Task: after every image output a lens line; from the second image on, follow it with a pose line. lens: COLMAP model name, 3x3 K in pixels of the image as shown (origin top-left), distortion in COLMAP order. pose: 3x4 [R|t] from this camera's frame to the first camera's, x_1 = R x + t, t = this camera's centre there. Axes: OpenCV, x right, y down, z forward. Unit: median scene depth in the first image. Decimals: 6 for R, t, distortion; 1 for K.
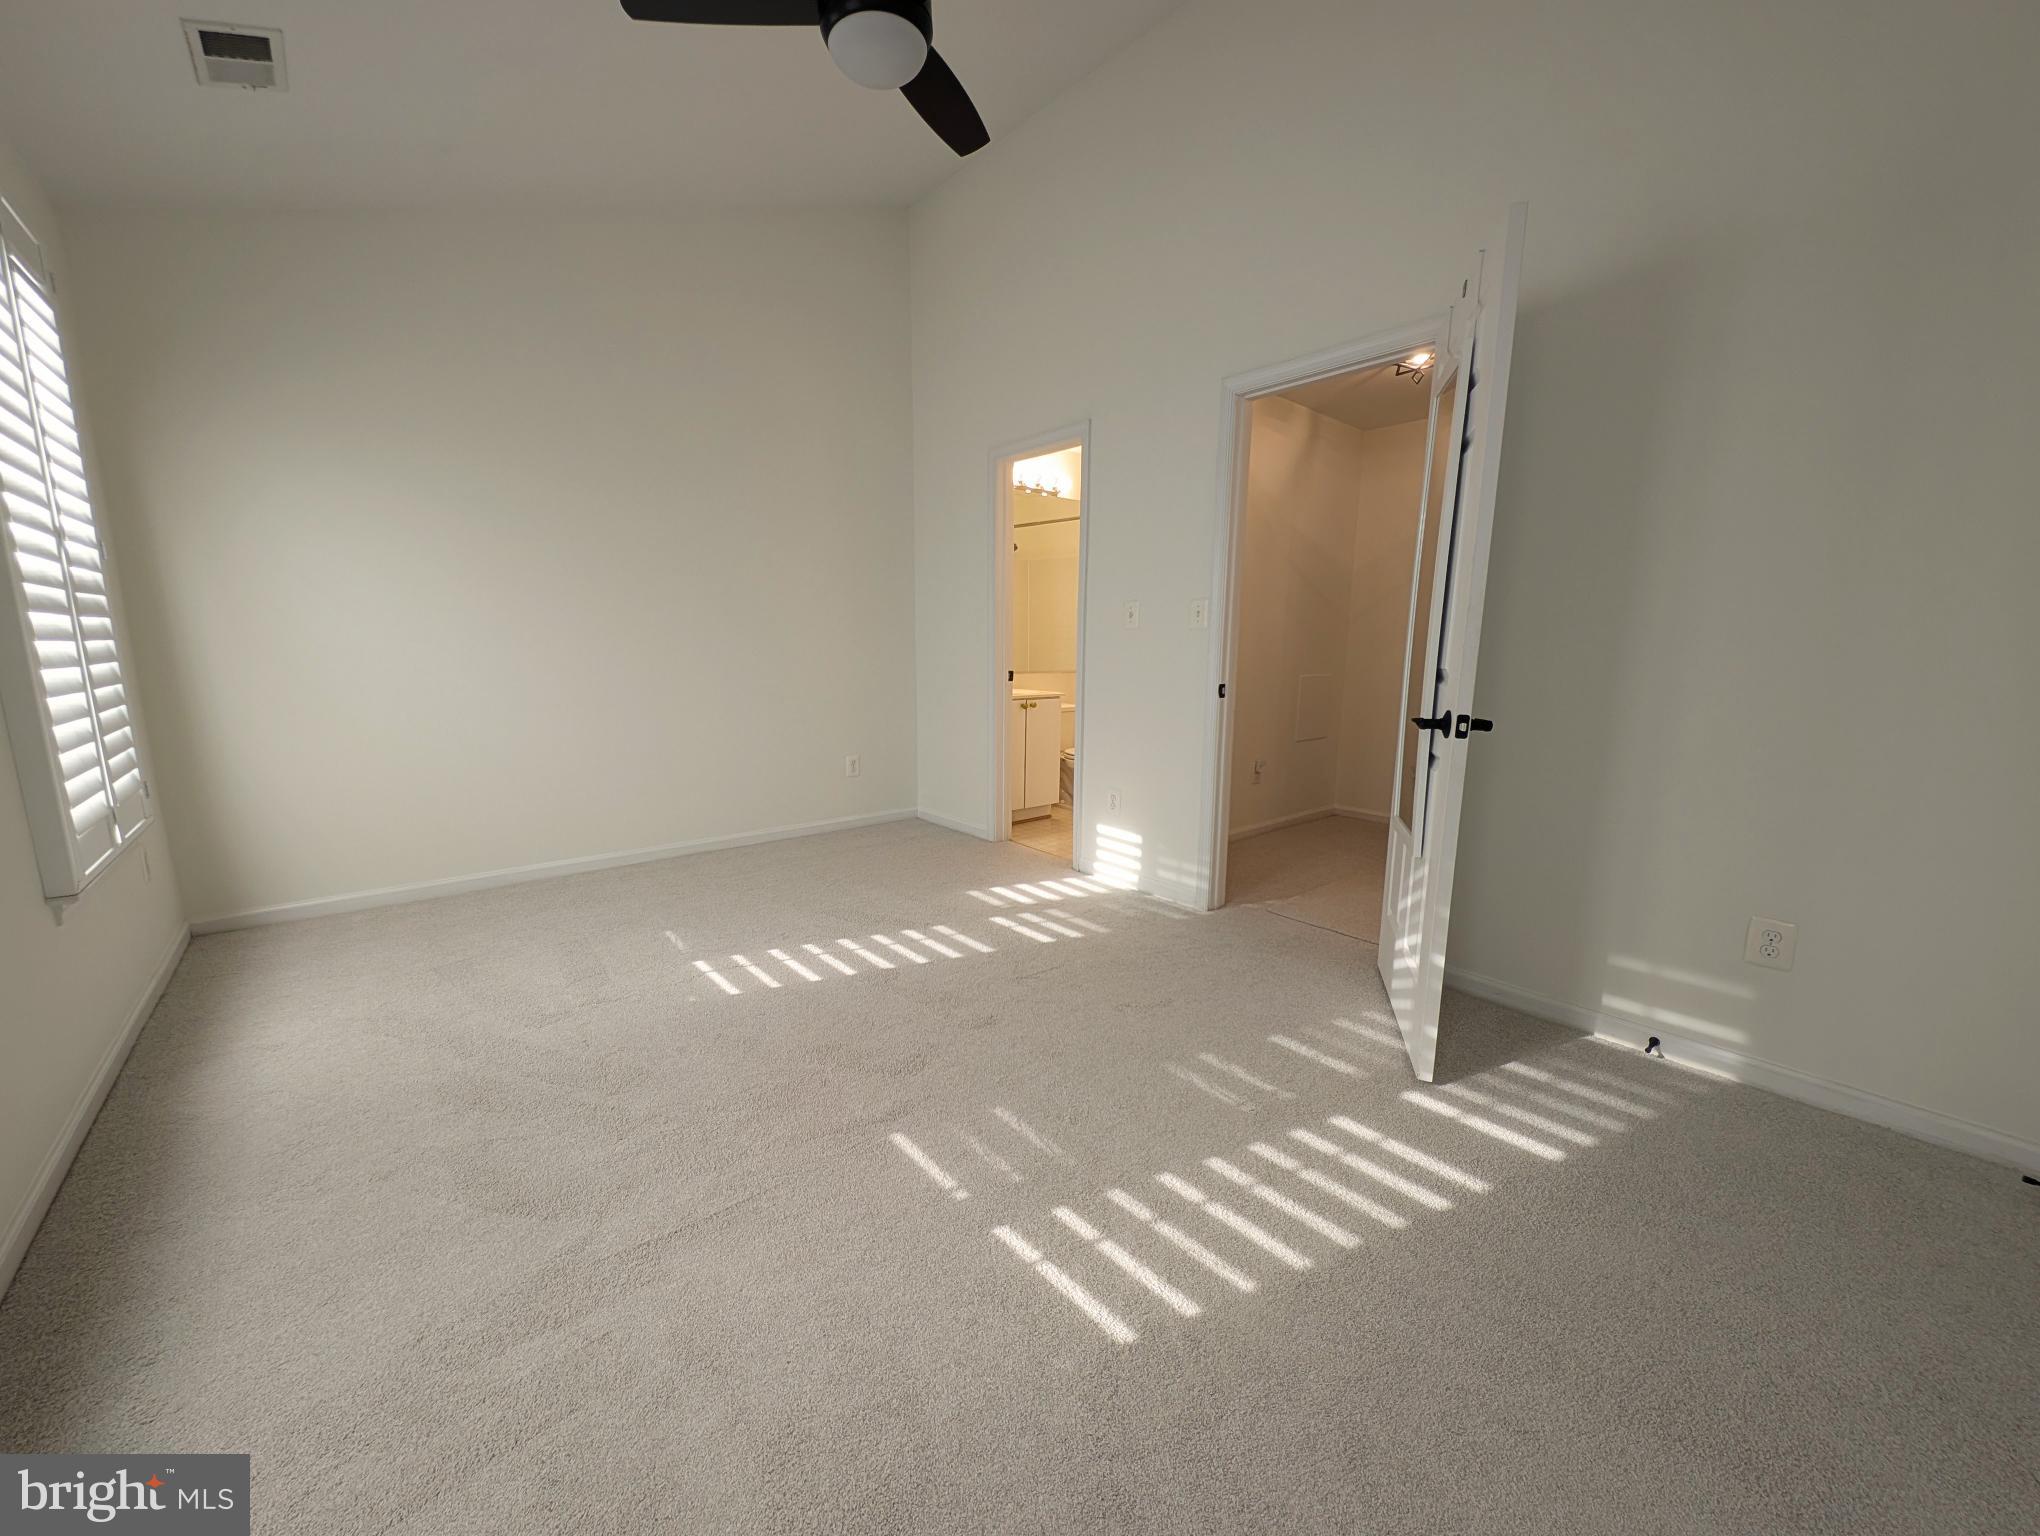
lens RADIAL K [[766.0, 0, 1016.3], [0, 766.0, 764.3], [0, 0, 1]] dist [-0.001588, -0.000333]
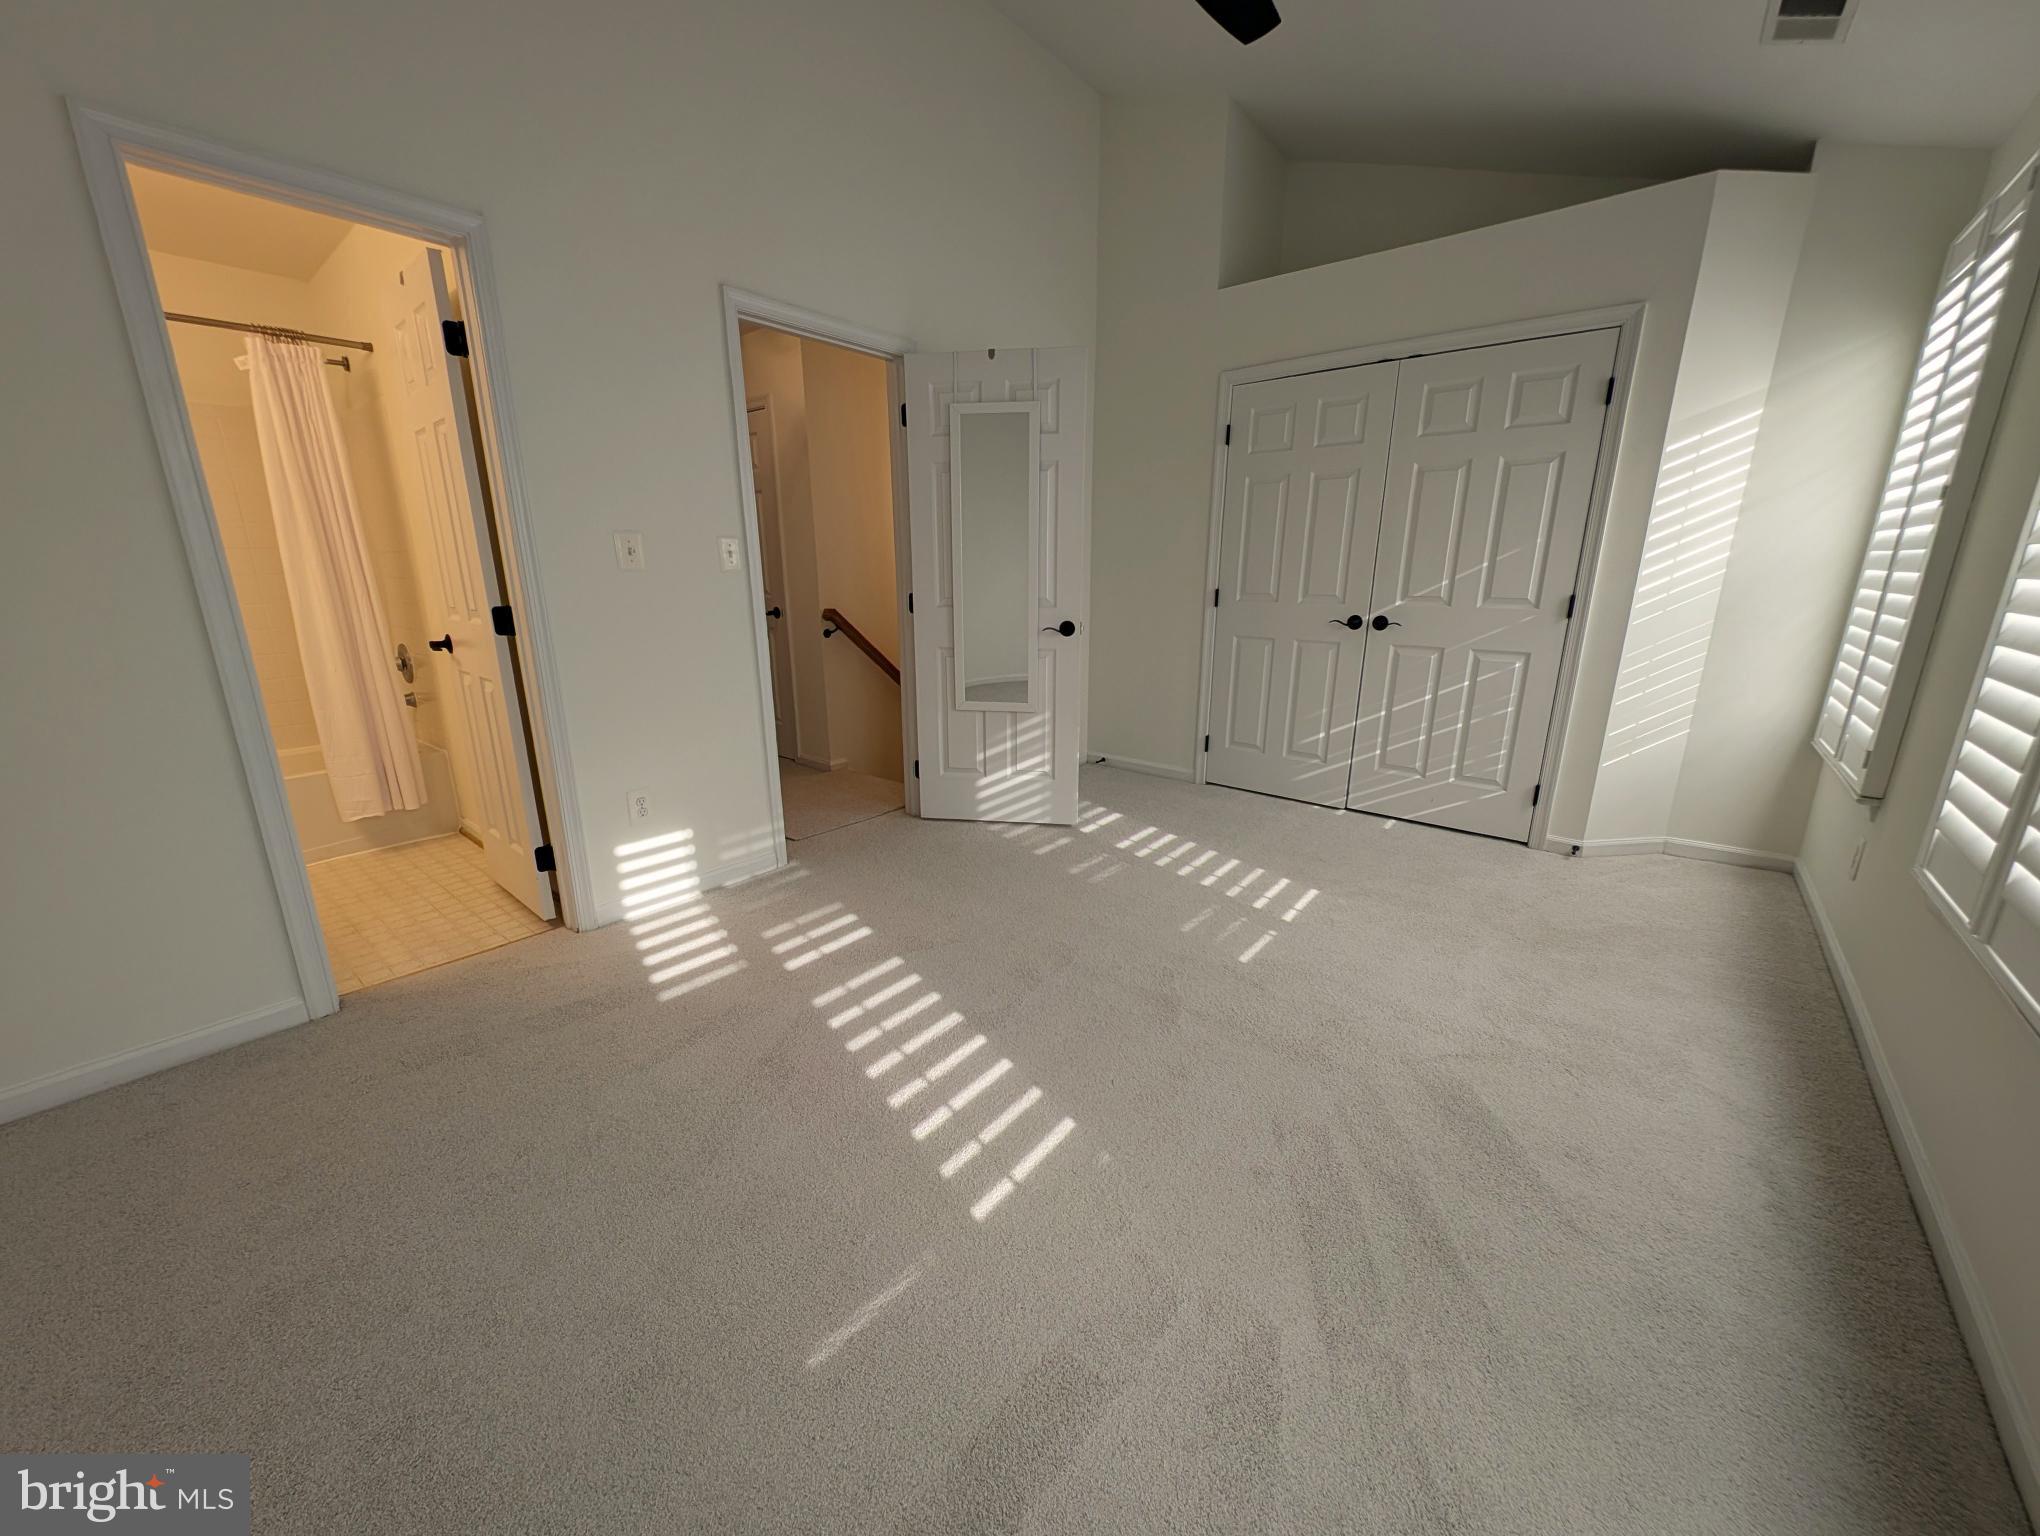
lens RADIAL K [[766.0, 0, 1014.9], [0, 766.0, 774.9], [0, 0, 1]] dist [-0.001588, -0.000333]
pose [[-0.165473, -0.268426, 0.948981, -0.757126], [0.153286, 0.943552, 0.293619, -0.170539], [-0.974229, 0.194052, -0.114986, 0.866234]]
